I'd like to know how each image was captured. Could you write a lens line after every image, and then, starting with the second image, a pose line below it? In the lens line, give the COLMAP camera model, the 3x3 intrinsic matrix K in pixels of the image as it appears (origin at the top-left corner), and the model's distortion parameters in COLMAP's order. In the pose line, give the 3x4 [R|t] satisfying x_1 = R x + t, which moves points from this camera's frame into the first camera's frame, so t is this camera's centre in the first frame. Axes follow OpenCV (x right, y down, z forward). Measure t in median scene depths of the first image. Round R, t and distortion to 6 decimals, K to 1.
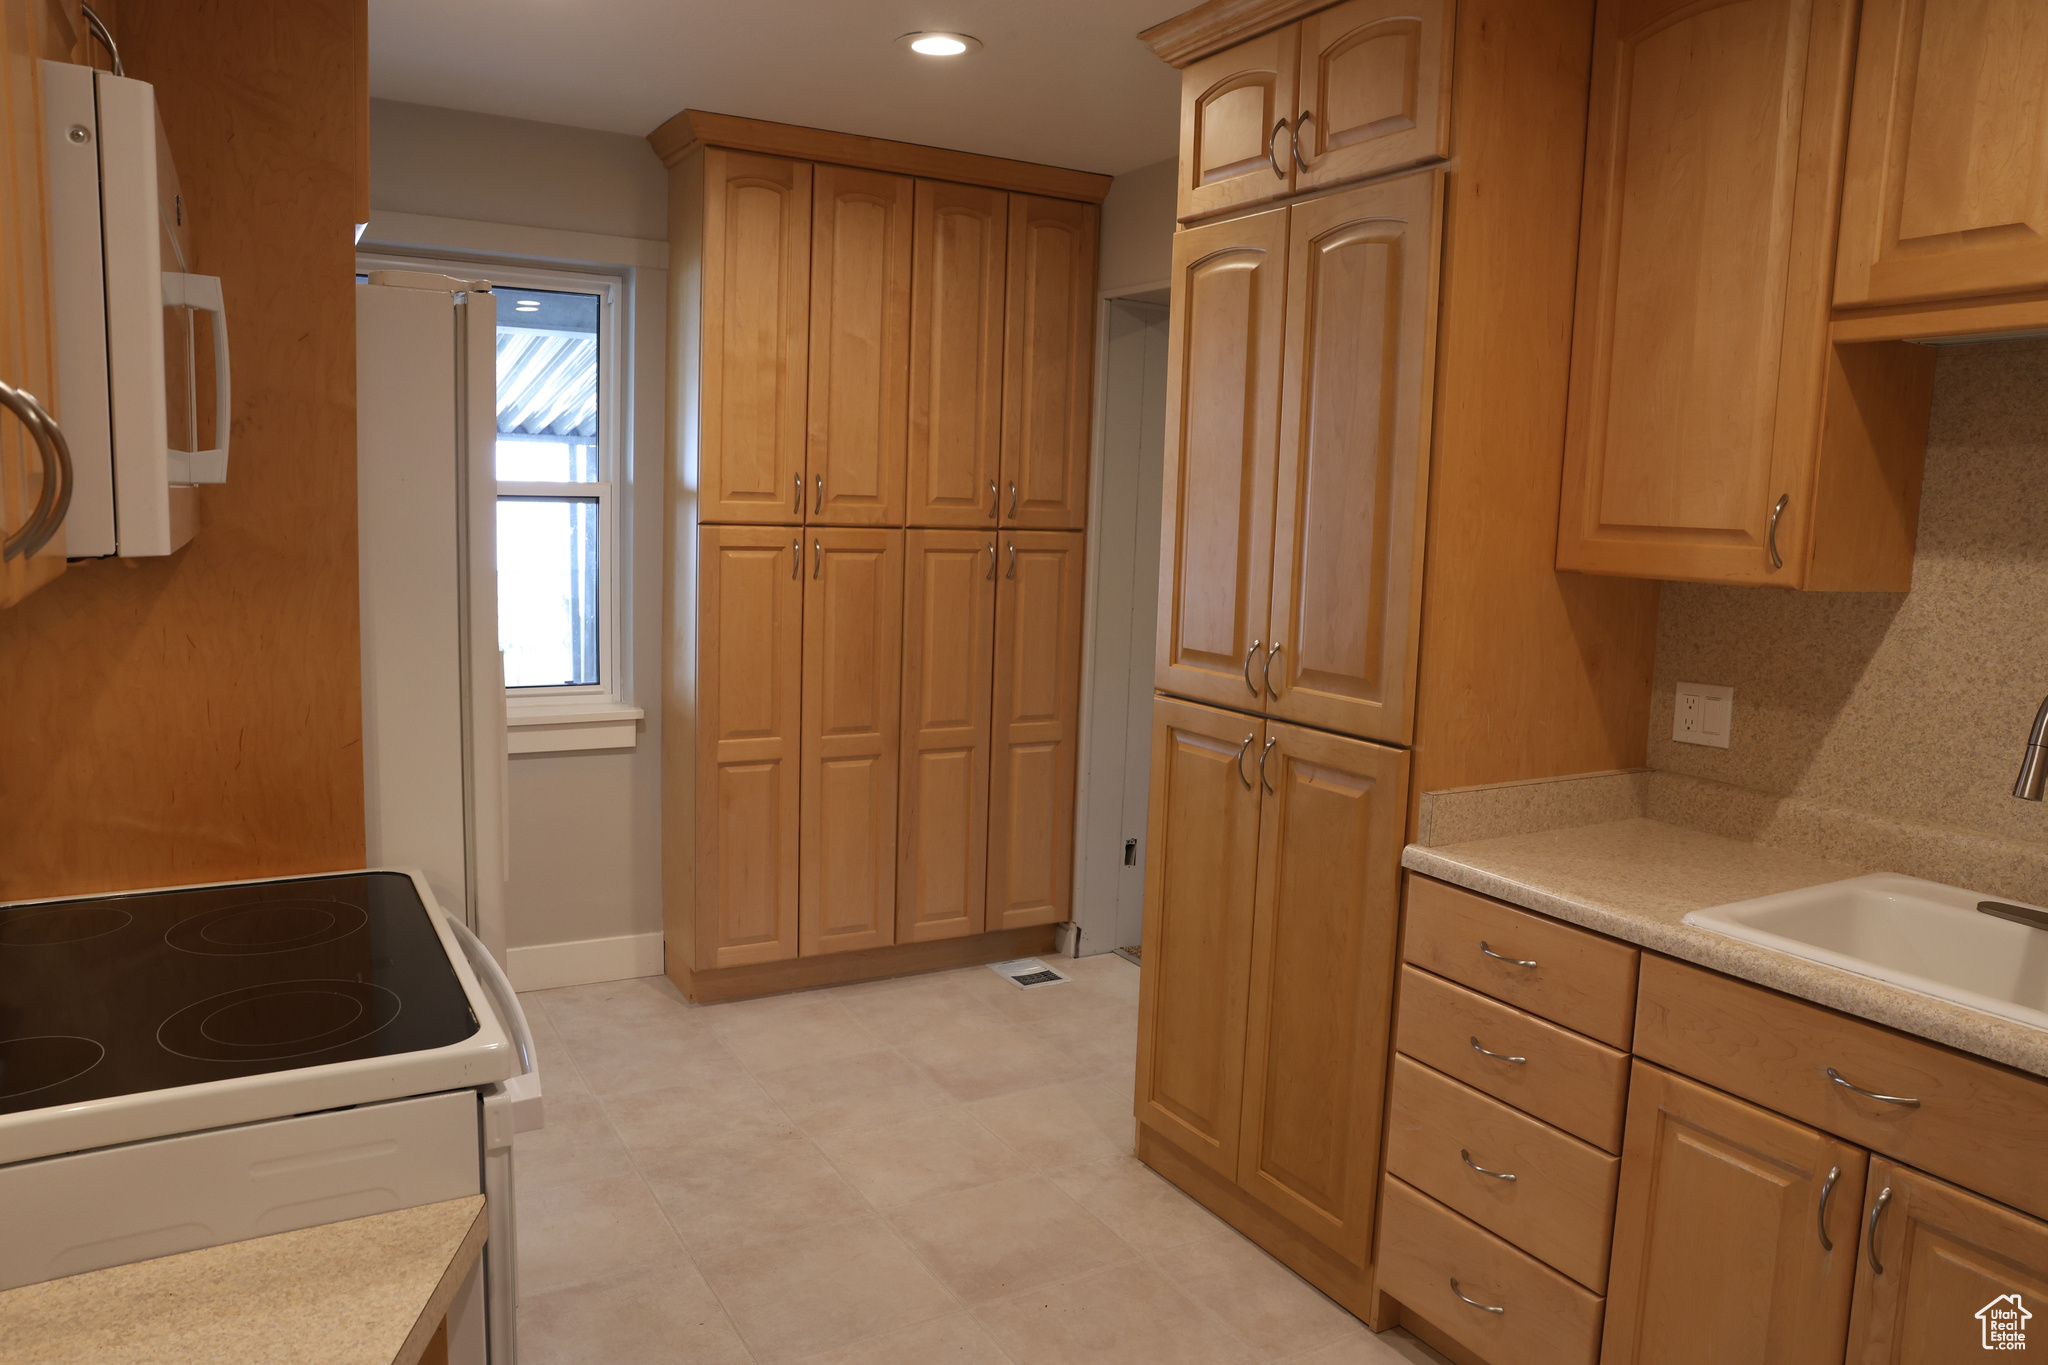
lens RADIAL K [[1426.0, 0, 1024.0], [0, 1426.0, 682.5], [0, 0, 1]] dist [-0.114910, 0.109939]
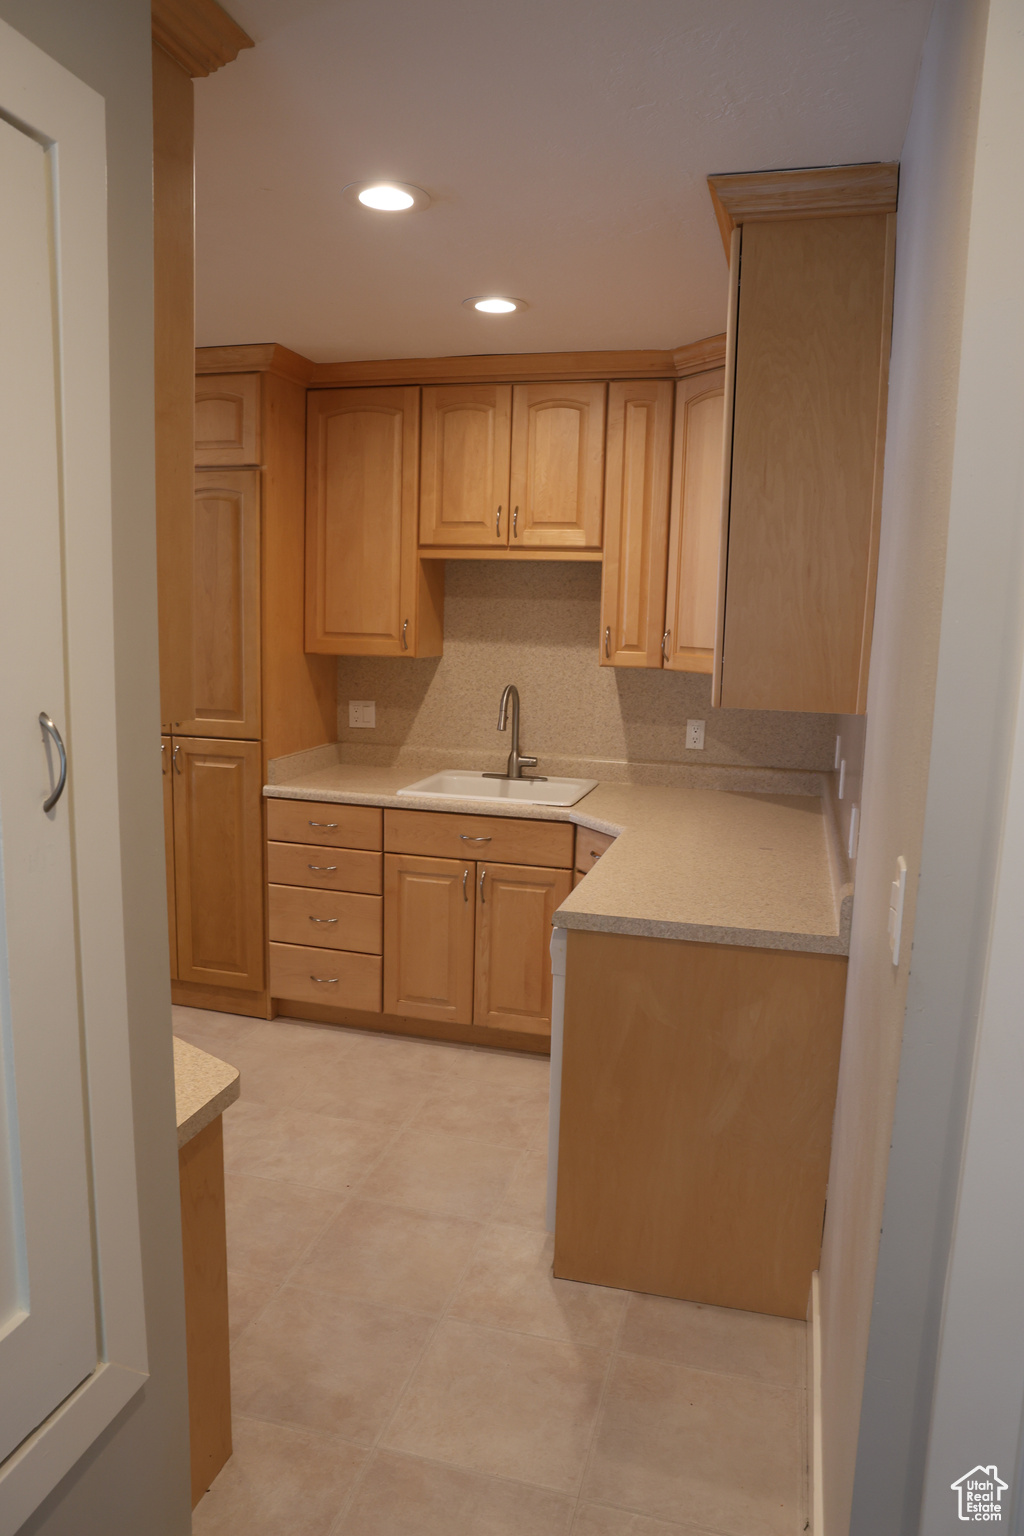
lens RADIAL K [[1067.3, 0, 512.0], [0, 1067.3, 768.0], [0, 0, 1]] dist [-0.002822, -0.000012]
pose [[0.716070, -0.120359, 0.687574, -0.595673], [0.087684, 0.992730, 0.082459, -0.012707], [-0.692500, 0.001243, 0.721417, -0.450013]]
